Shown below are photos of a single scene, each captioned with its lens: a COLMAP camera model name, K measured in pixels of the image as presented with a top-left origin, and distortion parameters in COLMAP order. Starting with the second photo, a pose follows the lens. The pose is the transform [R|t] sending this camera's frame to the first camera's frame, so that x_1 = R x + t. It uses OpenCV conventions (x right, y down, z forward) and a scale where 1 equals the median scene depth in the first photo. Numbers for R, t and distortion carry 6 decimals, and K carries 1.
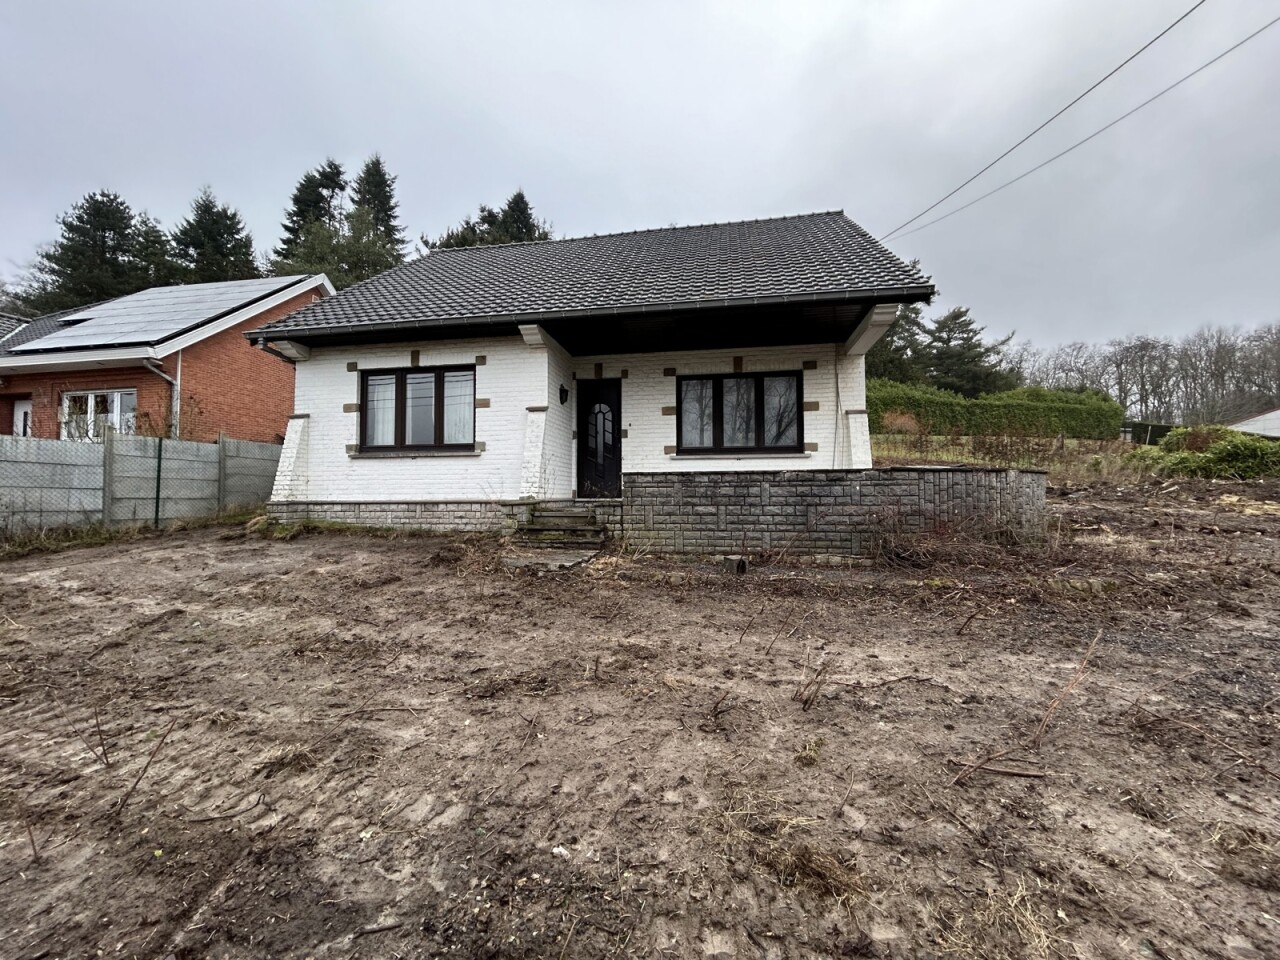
lens RADIAL K [[517.8, 0, 640.3], [0, 517.8, 476.6], [0, 0, 1]] dist [-0.001525, 0.001140]
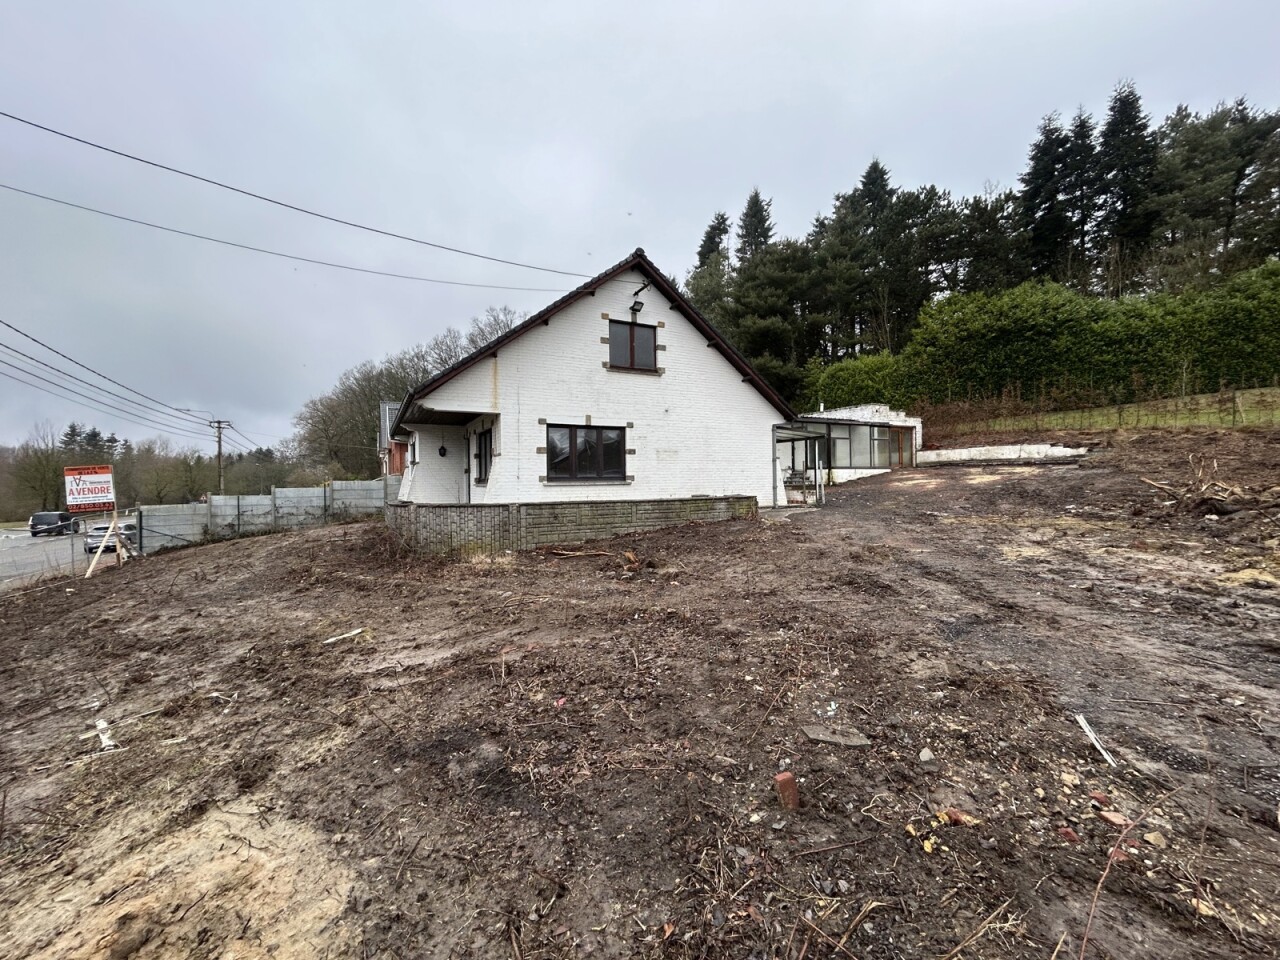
lens RADIAL K [[517.8, 0, 640.0], [0, 517.8, 480.6], [0, 0, 1]] dist [-0.001525, 0.001140]
pose [[0.615214, -0.007028, -0.788329, 0.297335], [0.042149, 0.998823, 0.023988, -0.012176], [0.787232, -0.047985, 0.614787, 0.072856]]
